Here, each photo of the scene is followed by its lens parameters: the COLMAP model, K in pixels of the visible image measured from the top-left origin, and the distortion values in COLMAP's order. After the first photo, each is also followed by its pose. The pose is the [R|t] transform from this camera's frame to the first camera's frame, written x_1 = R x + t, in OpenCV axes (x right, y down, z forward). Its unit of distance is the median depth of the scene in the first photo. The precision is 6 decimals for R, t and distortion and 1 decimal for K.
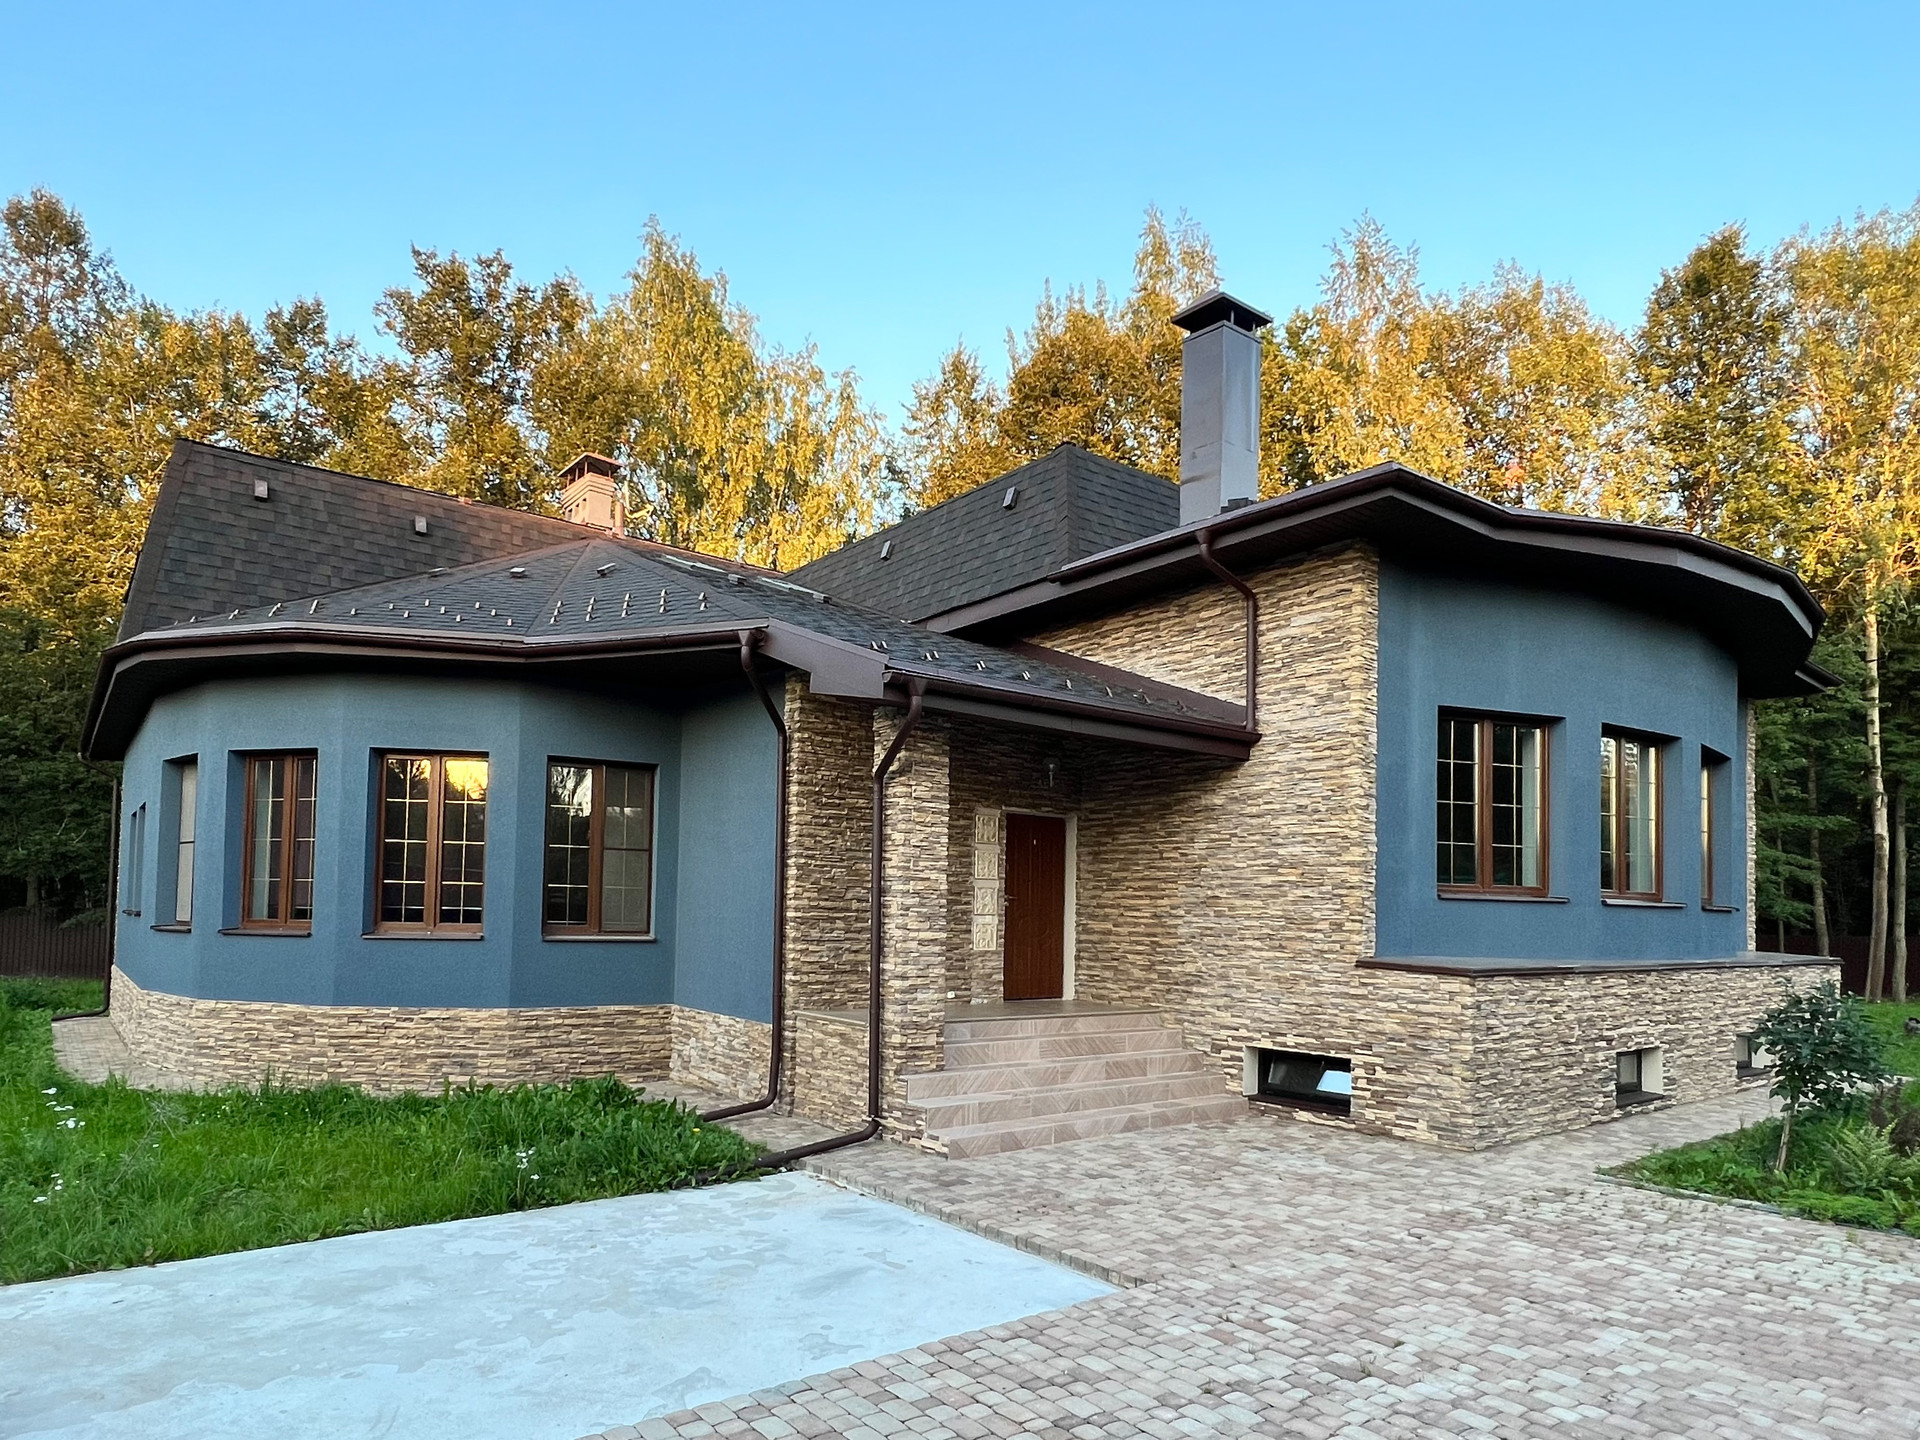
lens RADIAL K [[1124.3, 0, 910.9], [0, 1124.3, 886.8], [0, 0, 1]] dist [0.000409, 0.001550]
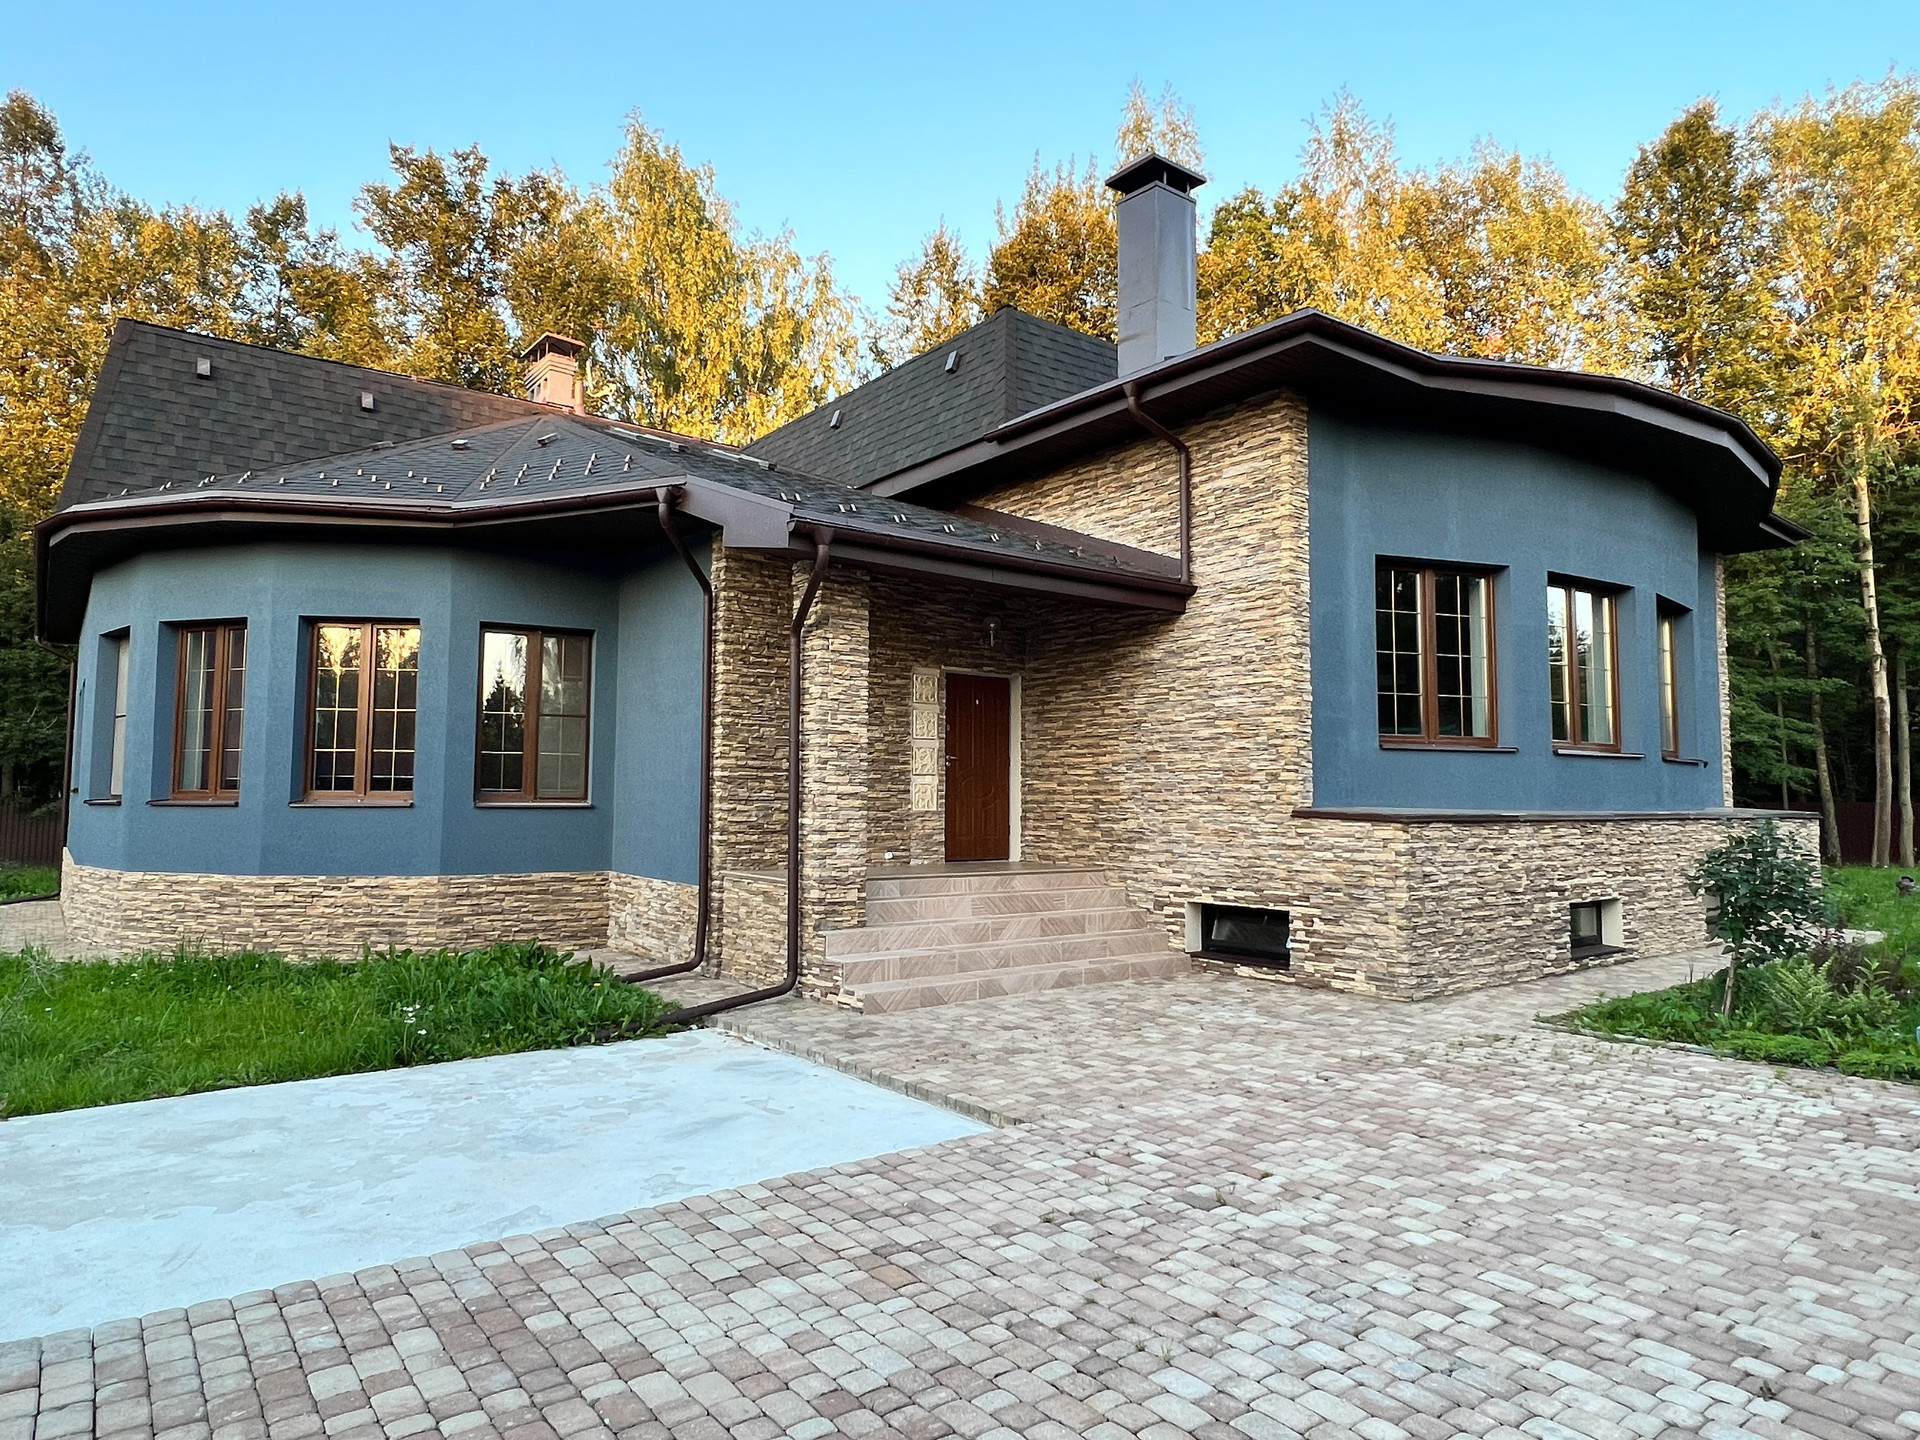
lens RADIAL K [[1124.2, 0, 960.6], [0, 1124.2, 757.4], [0, 0, 1]] dist [0.000409, 0.000355]
pose [[0.999803, -0.018115, -0.008164, 0.110297], [0.017842, 0.999316, -0.032394, 0.043918], [0.008745, 0.032242, 0.999442, 0.011893]]
